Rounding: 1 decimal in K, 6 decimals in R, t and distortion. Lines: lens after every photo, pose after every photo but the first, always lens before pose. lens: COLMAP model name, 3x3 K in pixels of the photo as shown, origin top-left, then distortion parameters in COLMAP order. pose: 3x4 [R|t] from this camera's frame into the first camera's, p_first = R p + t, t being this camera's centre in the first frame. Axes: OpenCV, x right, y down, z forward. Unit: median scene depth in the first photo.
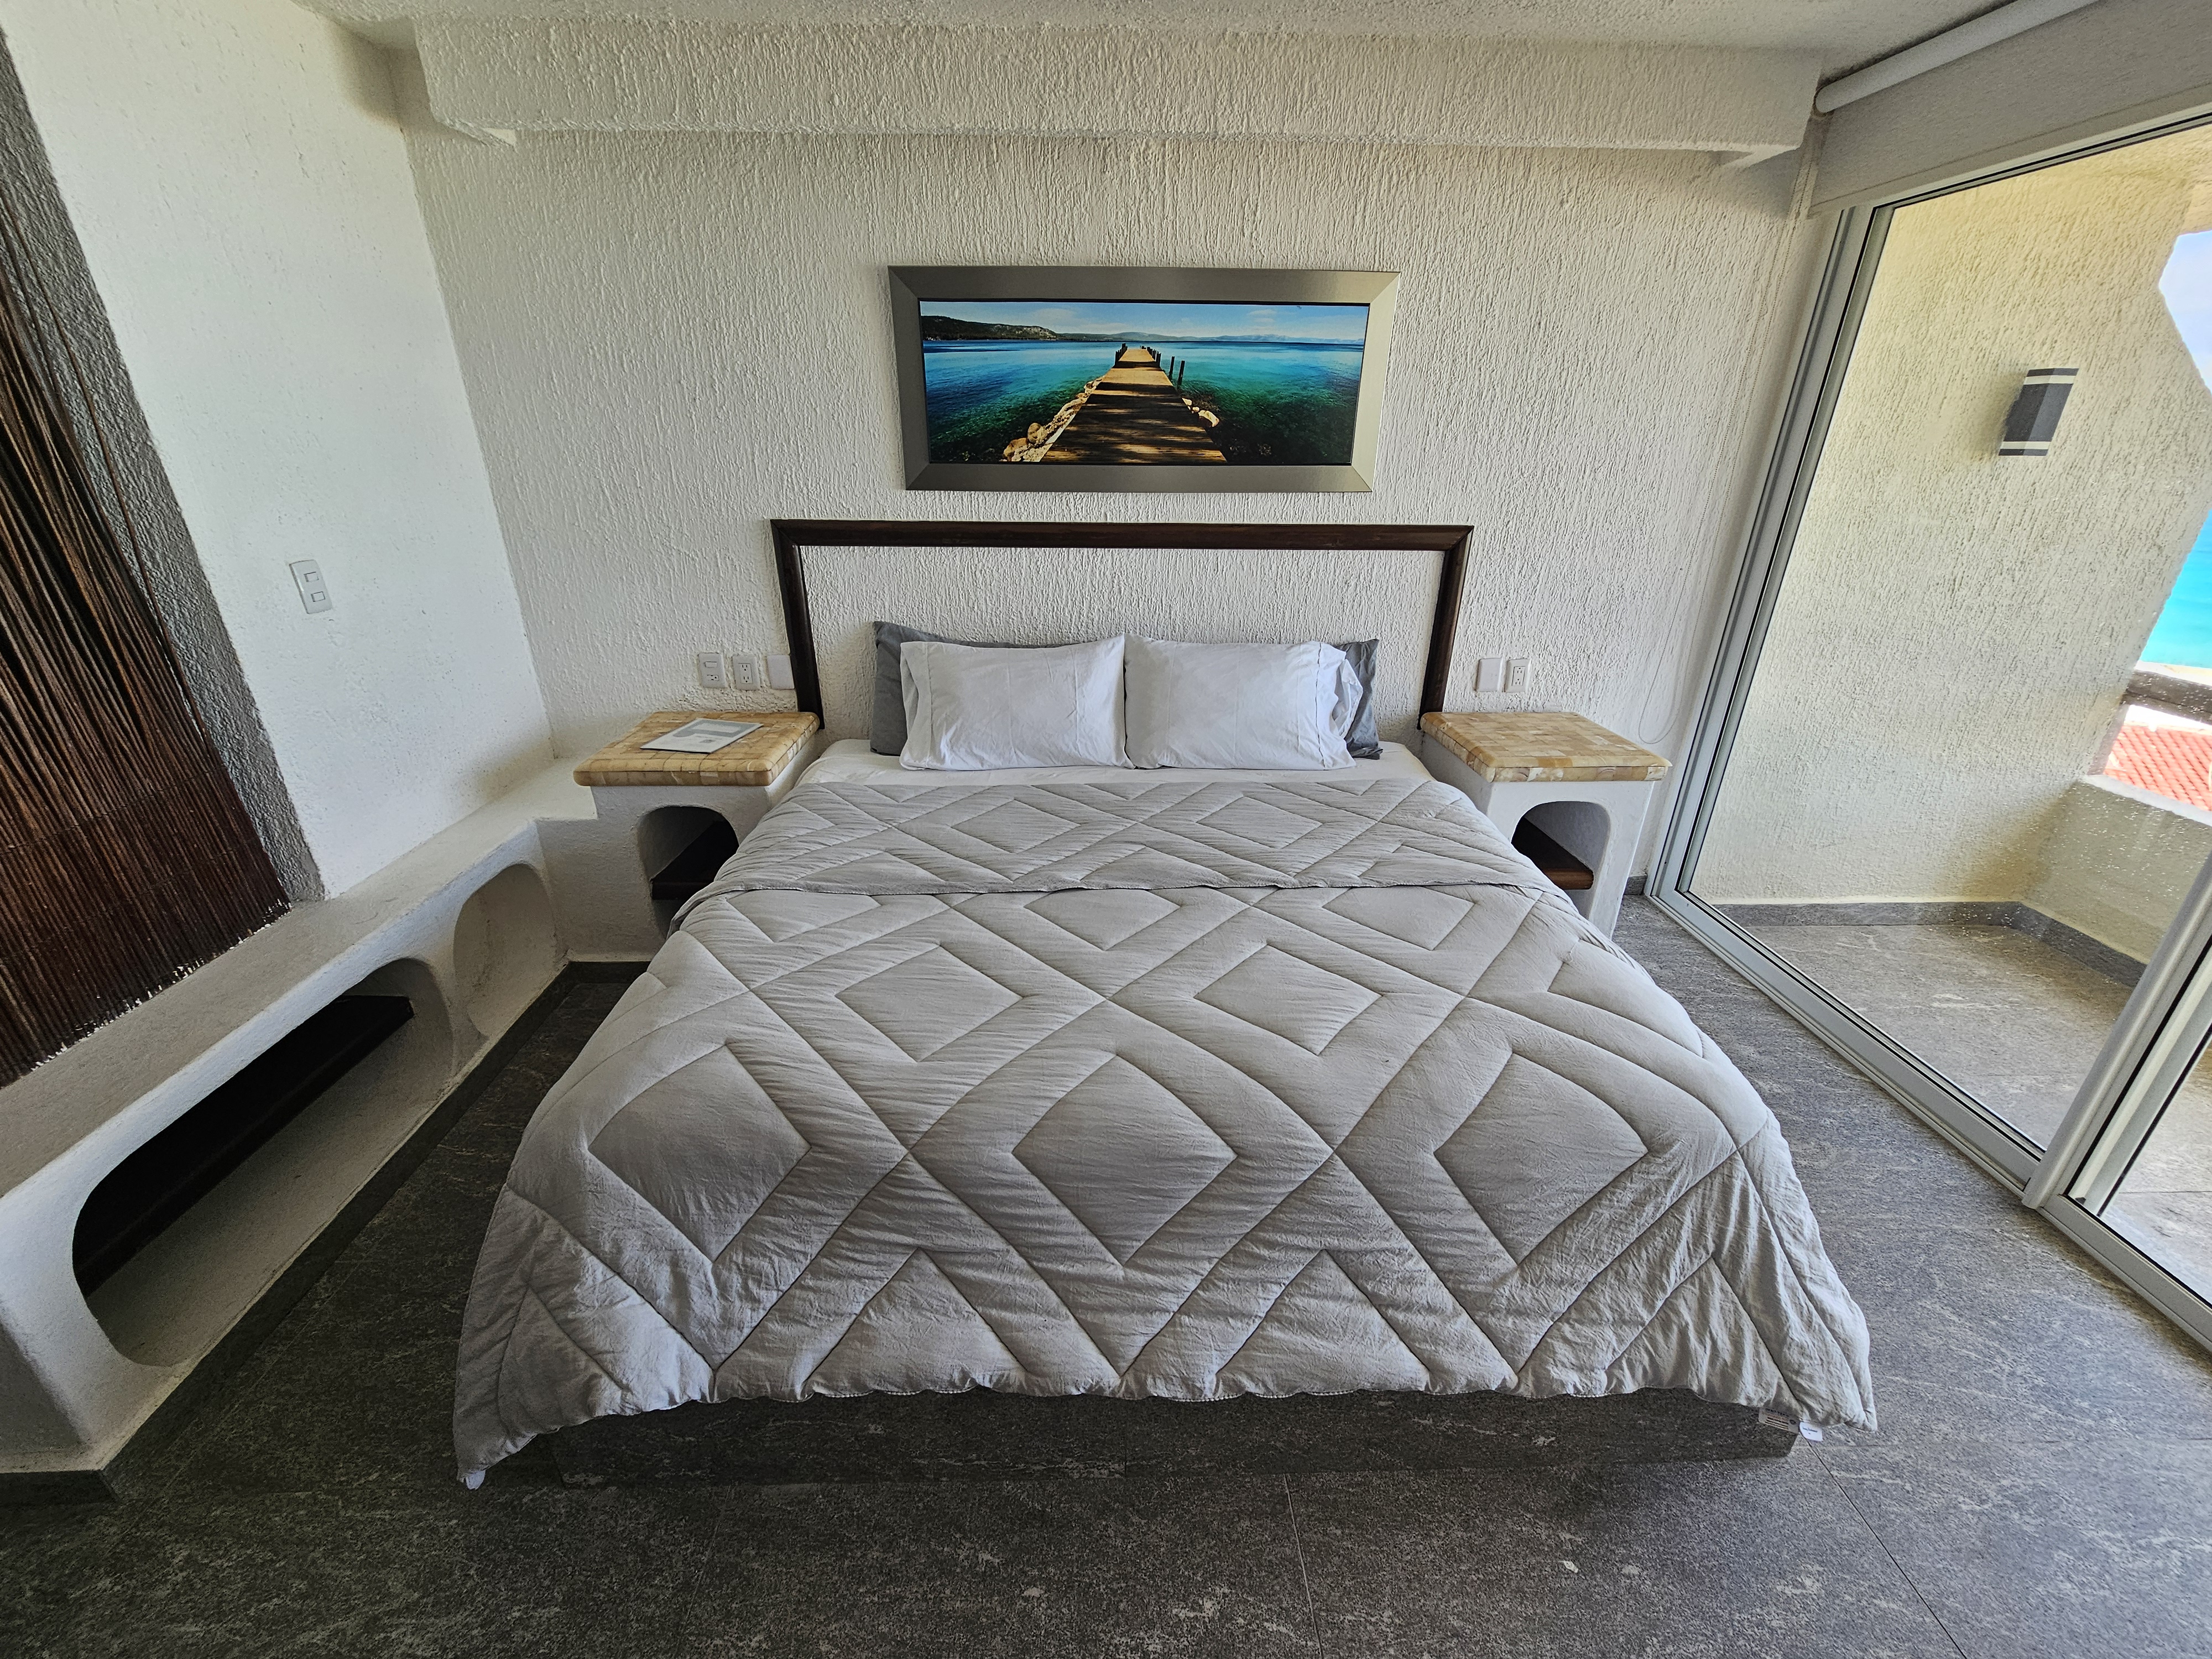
lens RADIAL K [[906.1, 0, 1105.0], [0, 906.1, 839.8], [0, 0, 1]] dist [-0.000156, -0.000060]
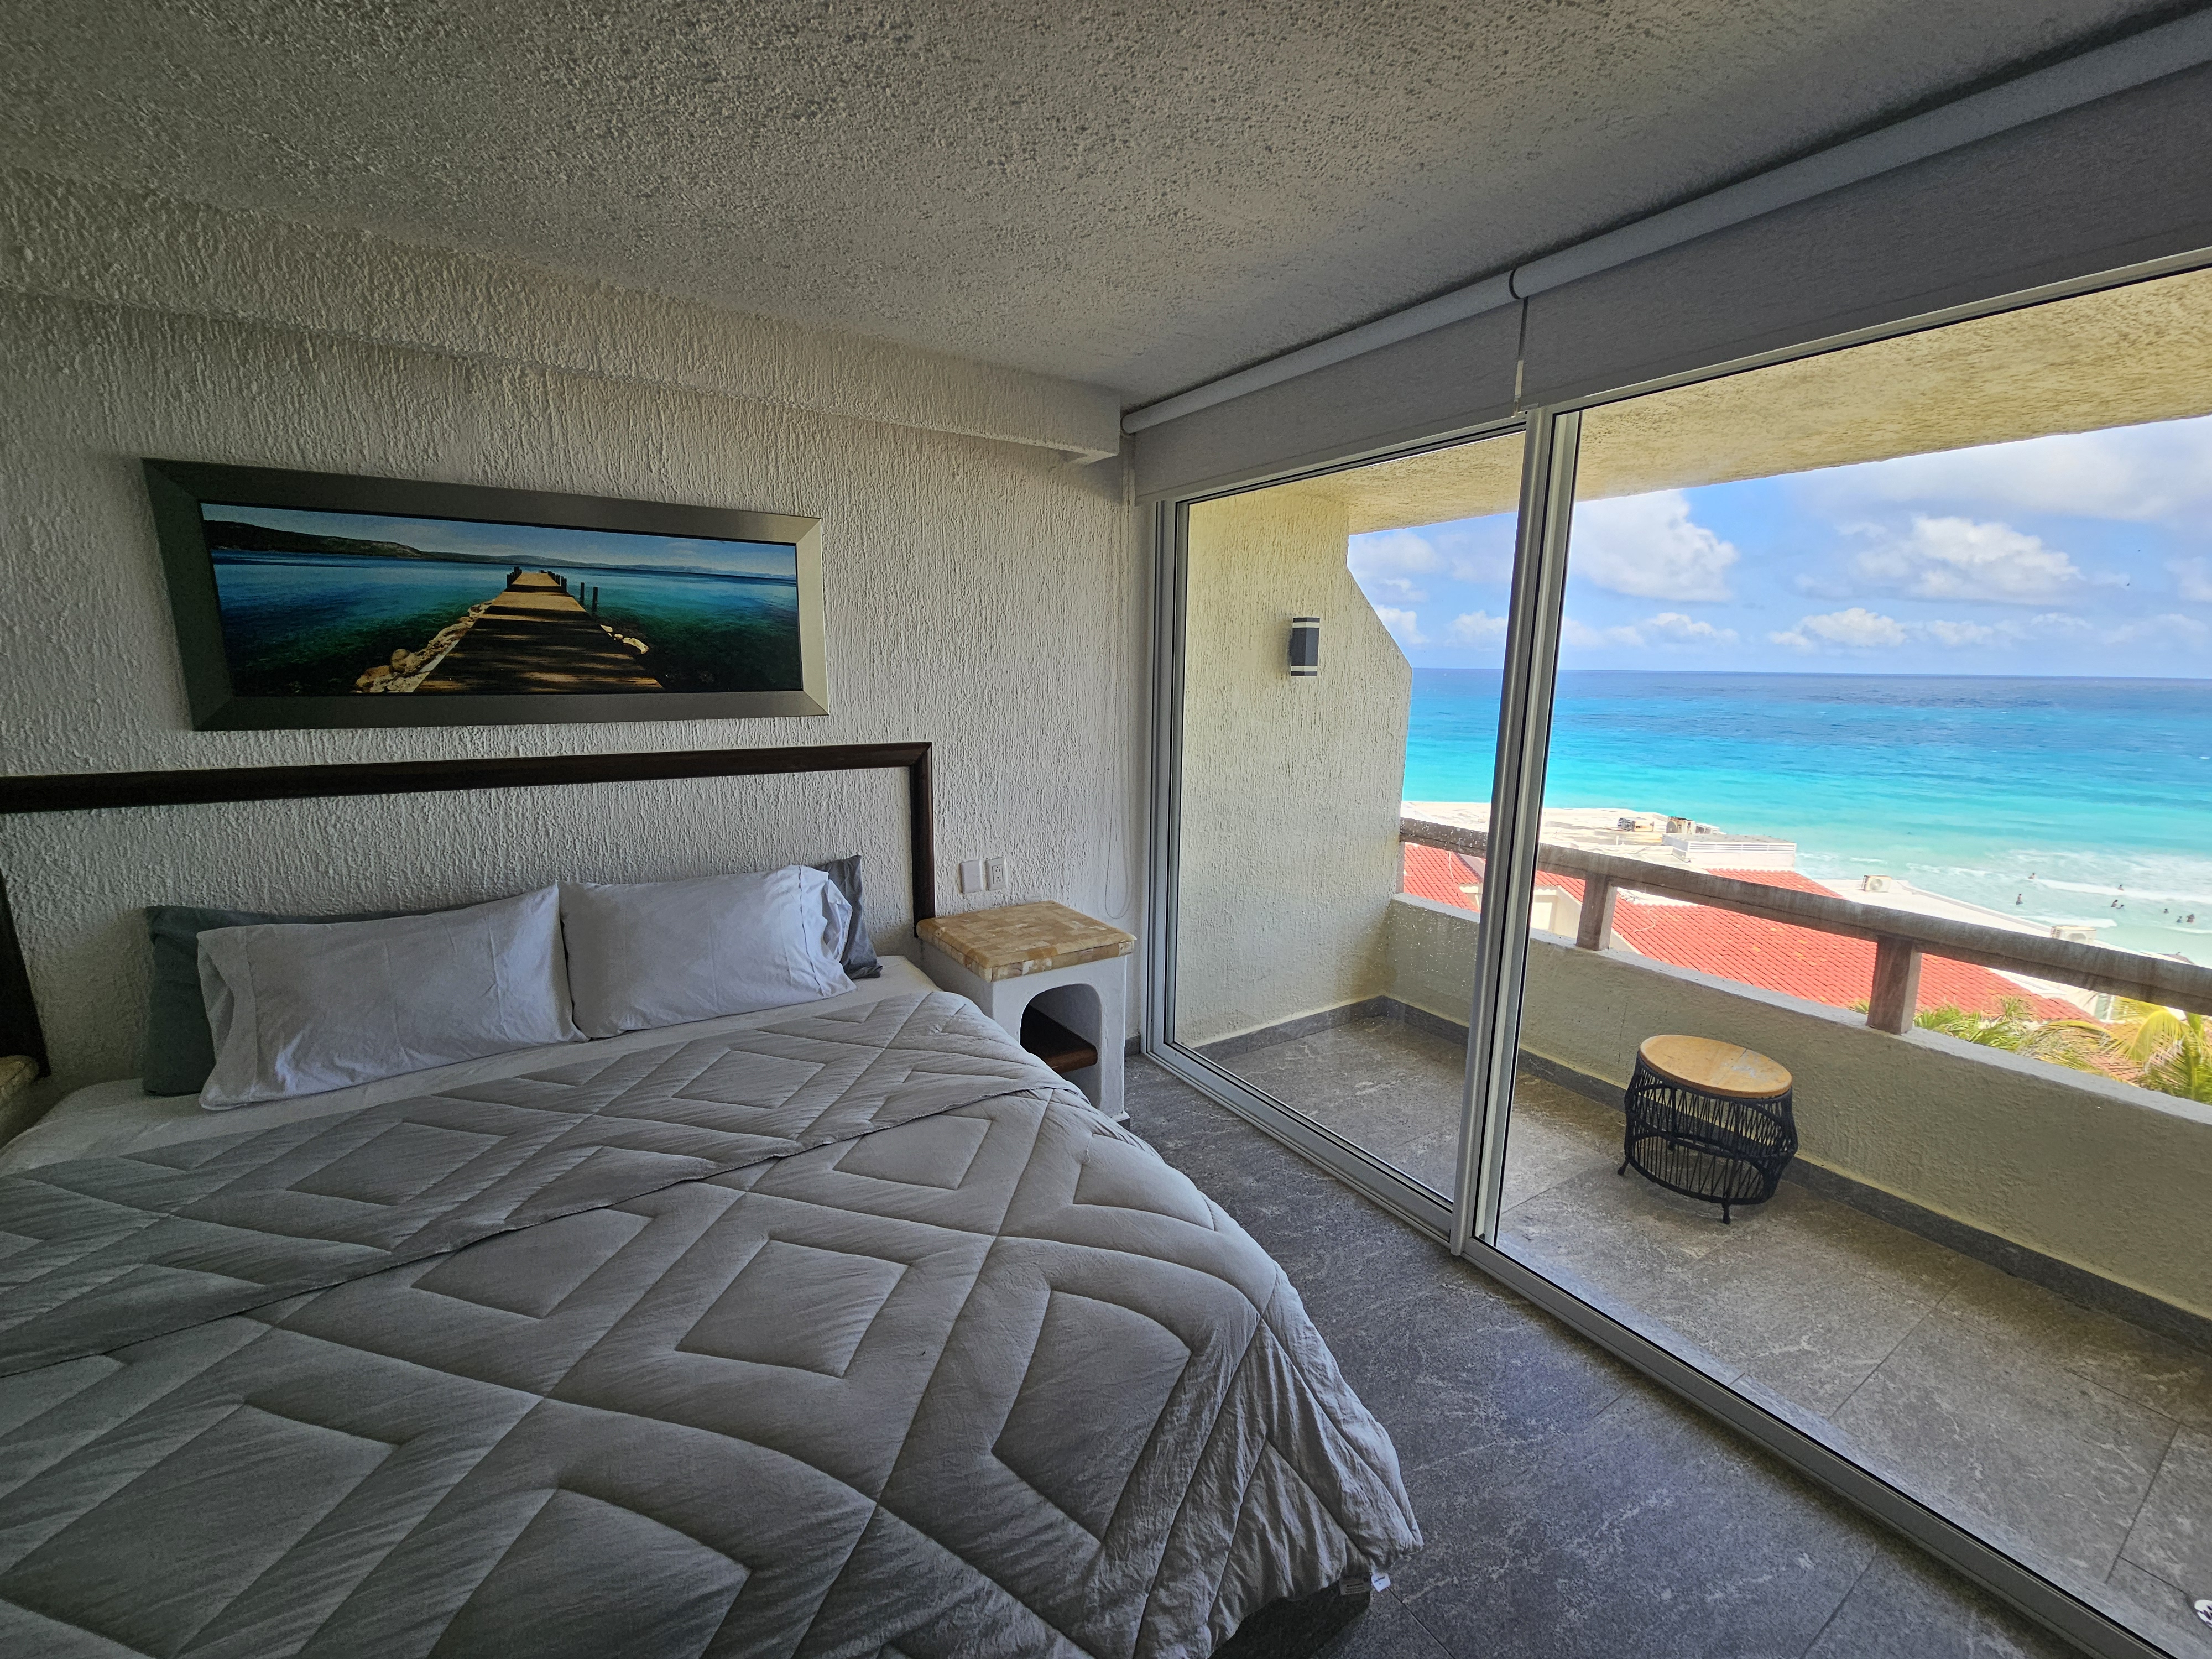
lens RADIAL K [[906.1, 0, 1105.0], [0, 906.1, 839.8], [0, 0, 1]] dist [-0.000156, -0.000060]
pose [[0.858009, -0.098972, 0.504009, 0.042617], [0.204774, 0.965818, -0.158943, -0.031578], [-0.471050, 0.239583, 0.848948, 0.041595]]
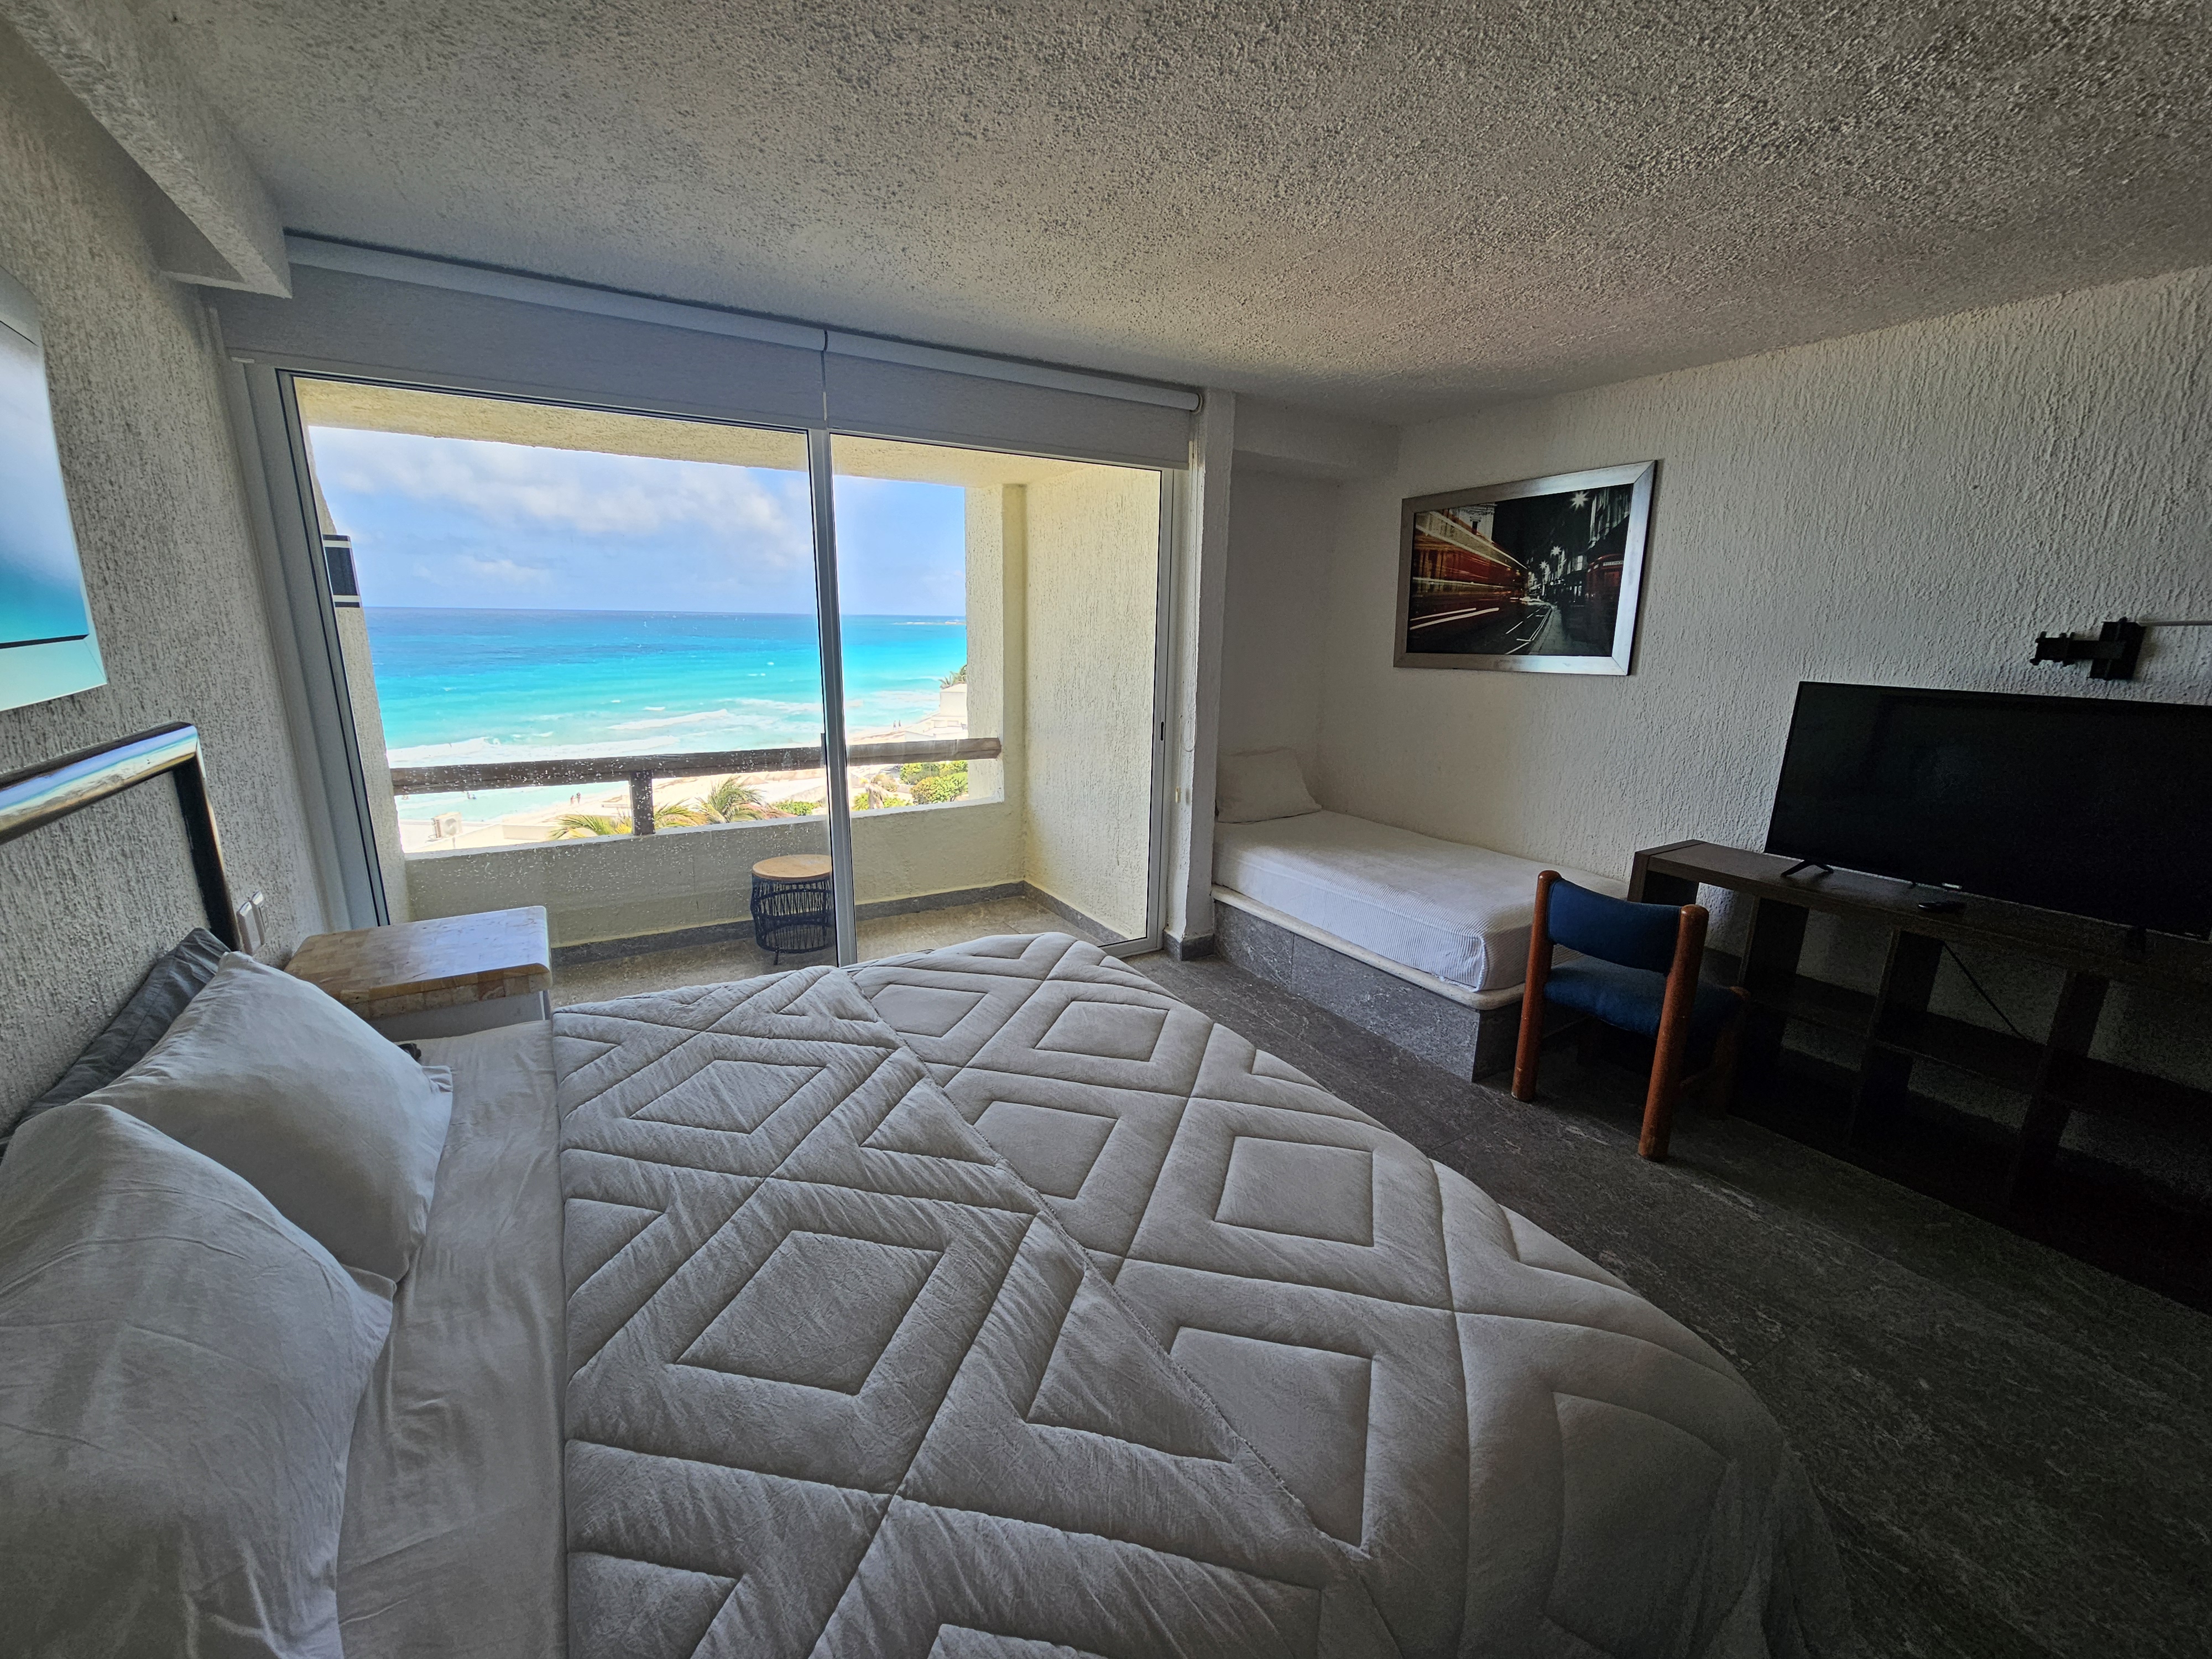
lens RADIAL K [[906.1, 0, 1105.0], [0, 906.1, 839.8], [0, 0, 1]] dist [-0.000156, -0.000060]
pose [[-0.489181, -0.225096, 0.842635, -0.526262], [0.332520, 0.845020, 0.418774, -0.378801], [-0.806307, 0.485050, -0.338519, 0.853826]]
